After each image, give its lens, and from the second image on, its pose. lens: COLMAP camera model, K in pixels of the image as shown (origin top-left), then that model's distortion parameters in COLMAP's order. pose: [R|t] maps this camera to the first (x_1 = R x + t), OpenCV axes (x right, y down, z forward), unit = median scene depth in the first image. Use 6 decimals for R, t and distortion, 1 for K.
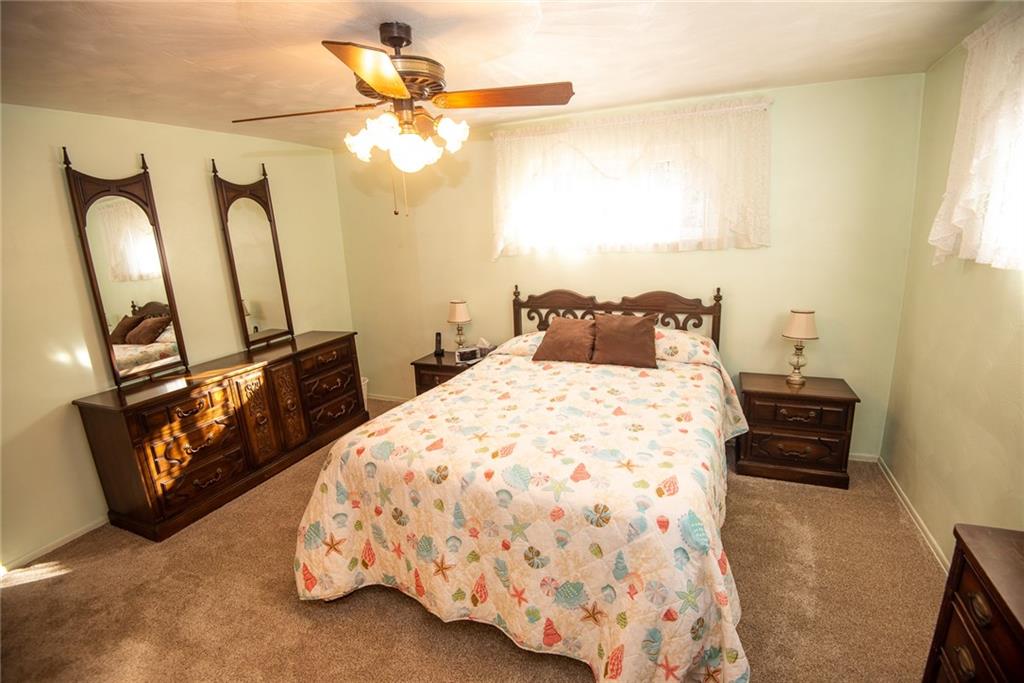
lens RADIAL K [[480.2, 0, 517.9], [0, 480.2, 342.6], [0, 0, 1]] dist [-0.001324, -0.018725]
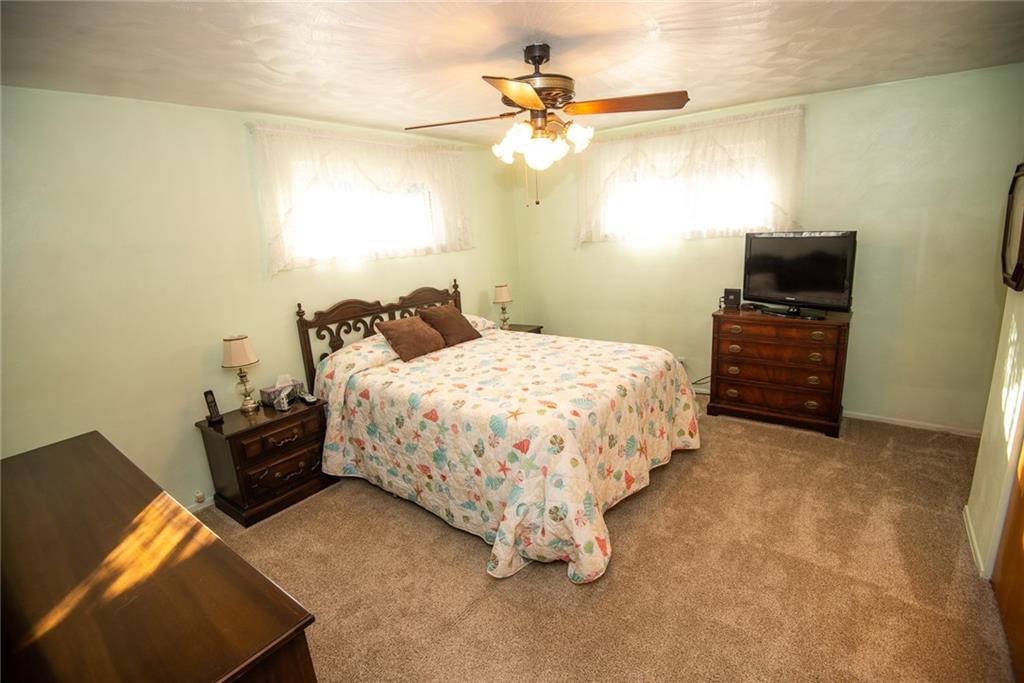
lens RADIAL K [[480.2, 0, 517.9], [0, 480.2, 342.6], [0, 0, 1]] dist [-0.001324, -0.018725]
pose [[0.227259, -0.193363, 0.954444, -0.871083], [0.270189, 0.954131, 0.128966, -0.068244], [-0.935602, 0.228572, 0.269079, 0.497539]]
